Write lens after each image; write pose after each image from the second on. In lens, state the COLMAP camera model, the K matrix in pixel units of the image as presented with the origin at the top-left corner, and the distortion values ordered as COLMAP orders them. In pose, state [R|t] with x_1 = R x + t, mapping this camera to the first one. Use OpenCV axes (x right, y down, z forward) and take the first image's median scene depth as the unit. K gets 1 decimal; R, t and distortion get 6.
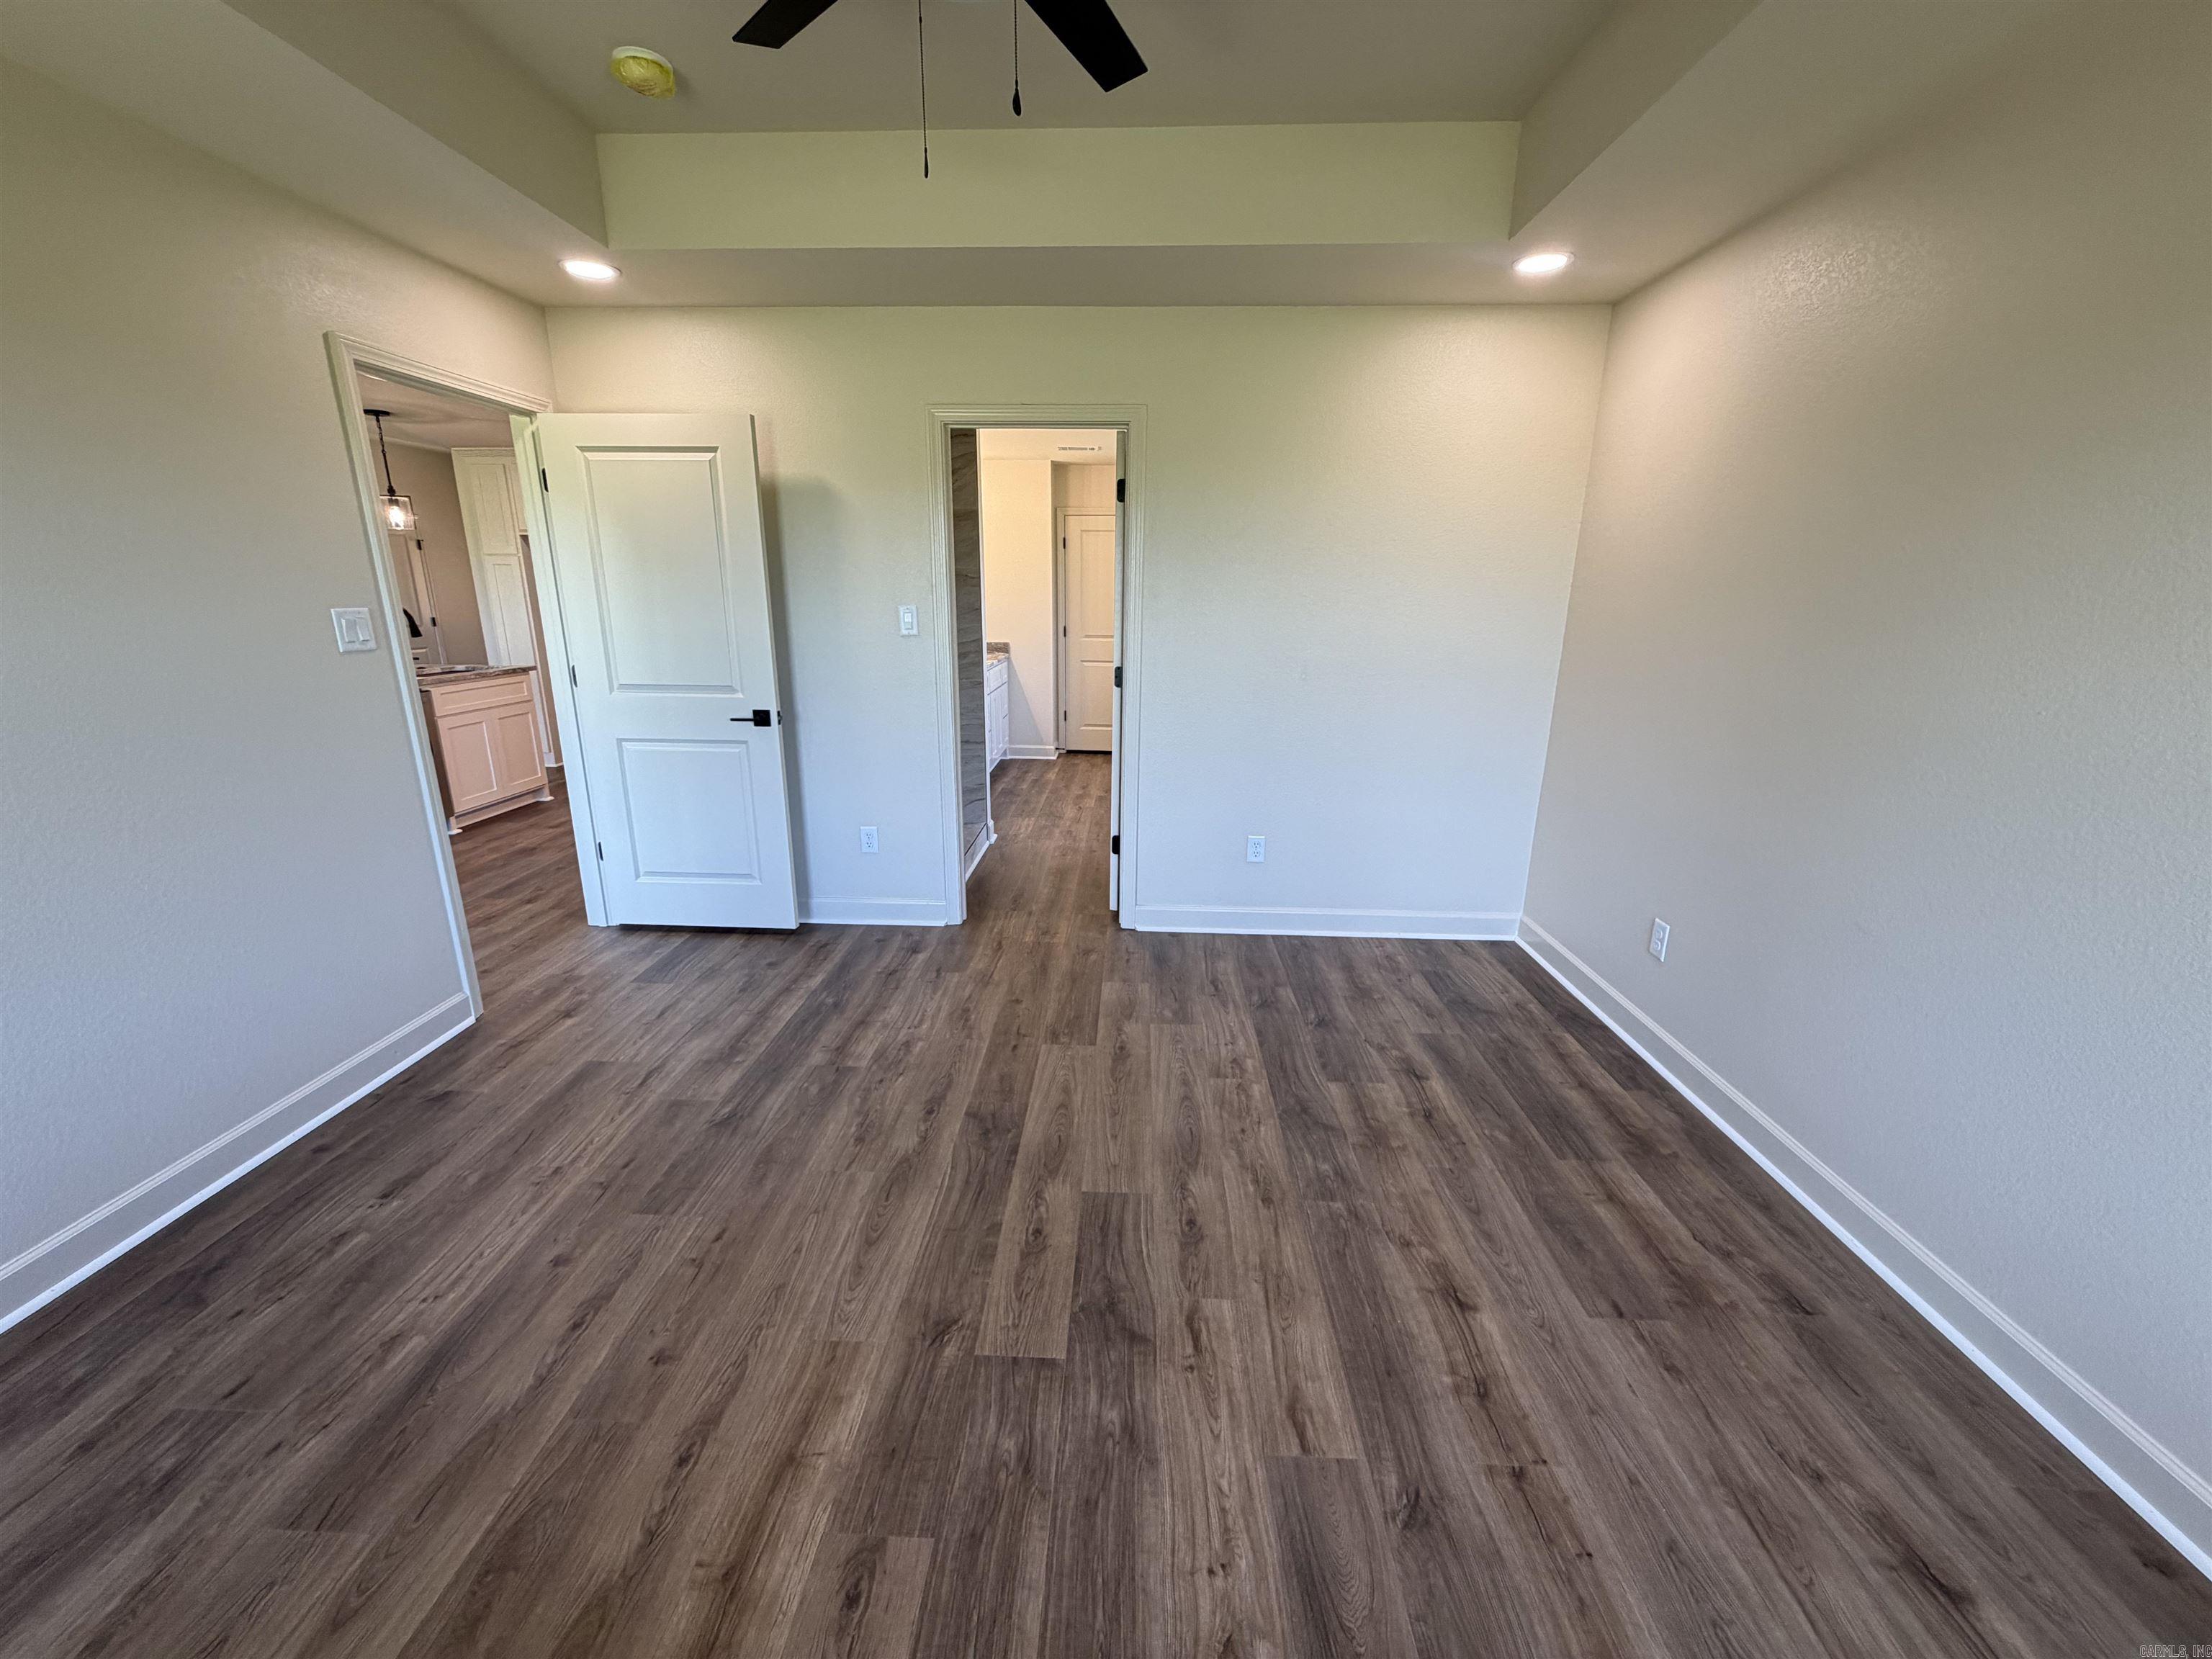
lens RADIAL K [[878.4, 0, 1101.0], [0, 878.4, 827.6], [0, 0, 1]] dist [-0.000220, 0.000593]
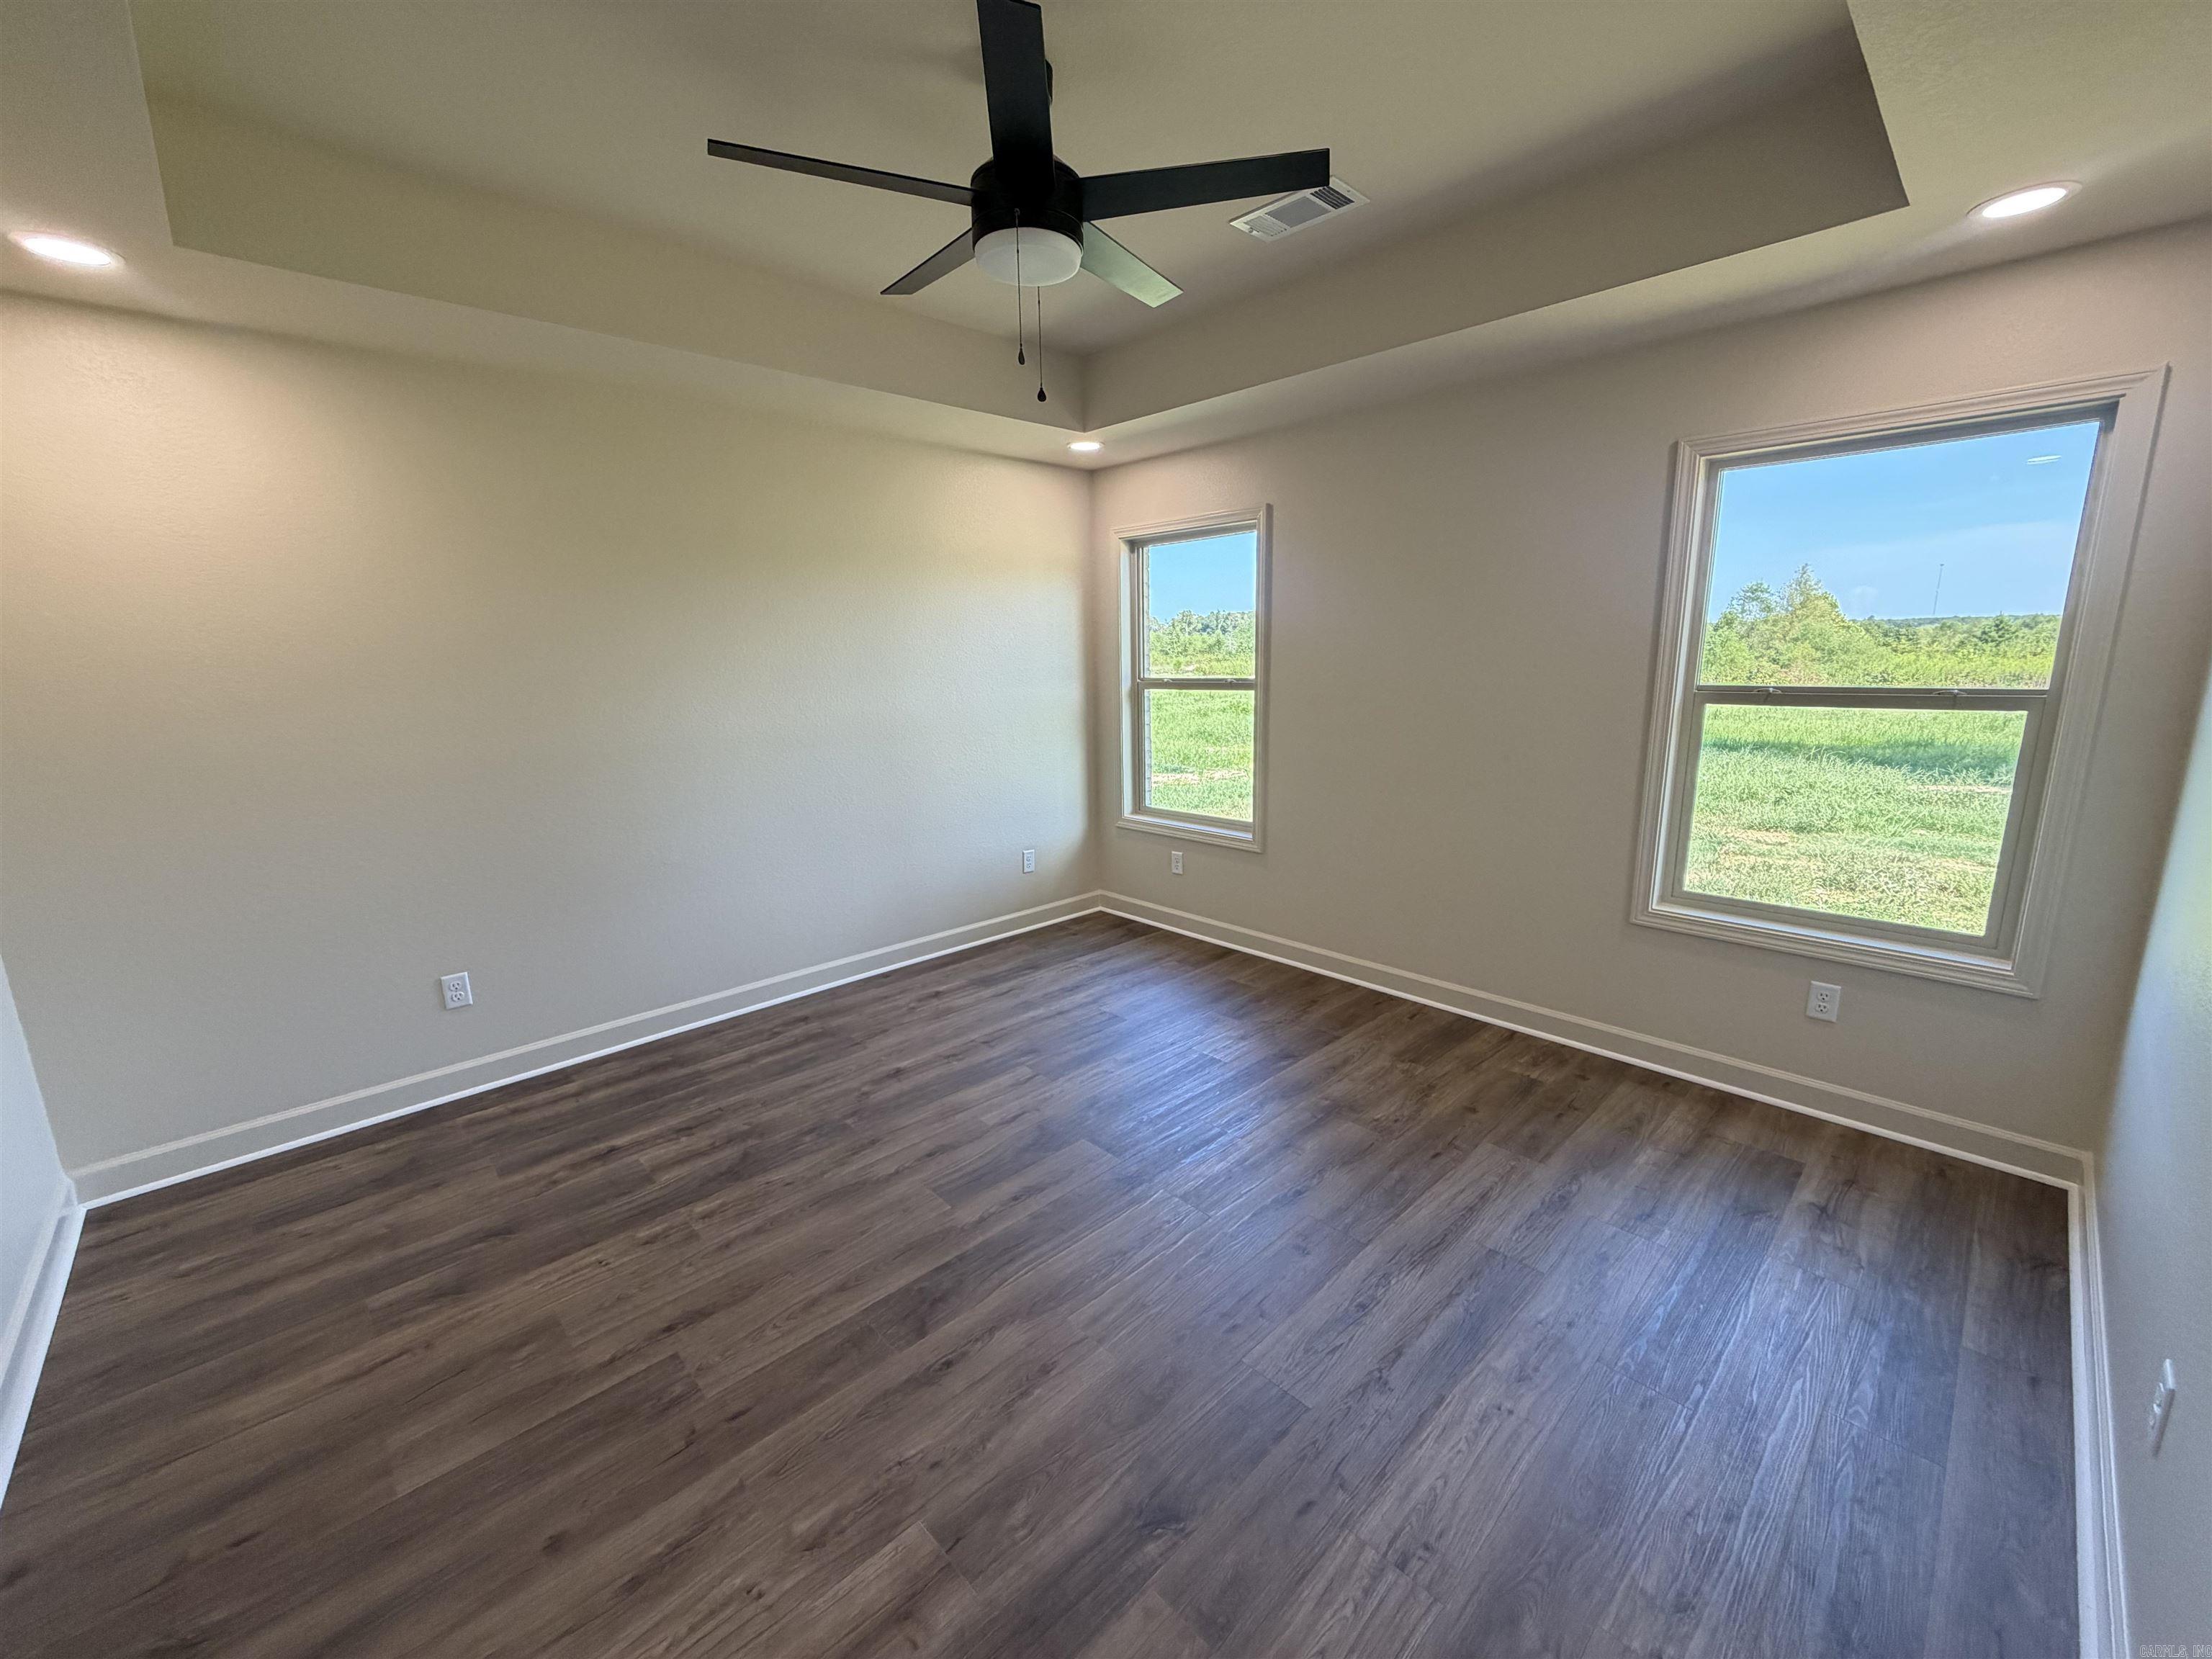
lens RADIAL K [[878.4, 0, 1101.0], [0, 878.4, 827.6], [0, 0, 1]] dist [-0.000220, 0.000593]
pose [[-0.716992, -0.133184, 0.684240, -0.698135], [0.194132, 0.904595, 0.379500, -0.333420], [-0.669503, 0.404931, -0.622733, 1.120739]]
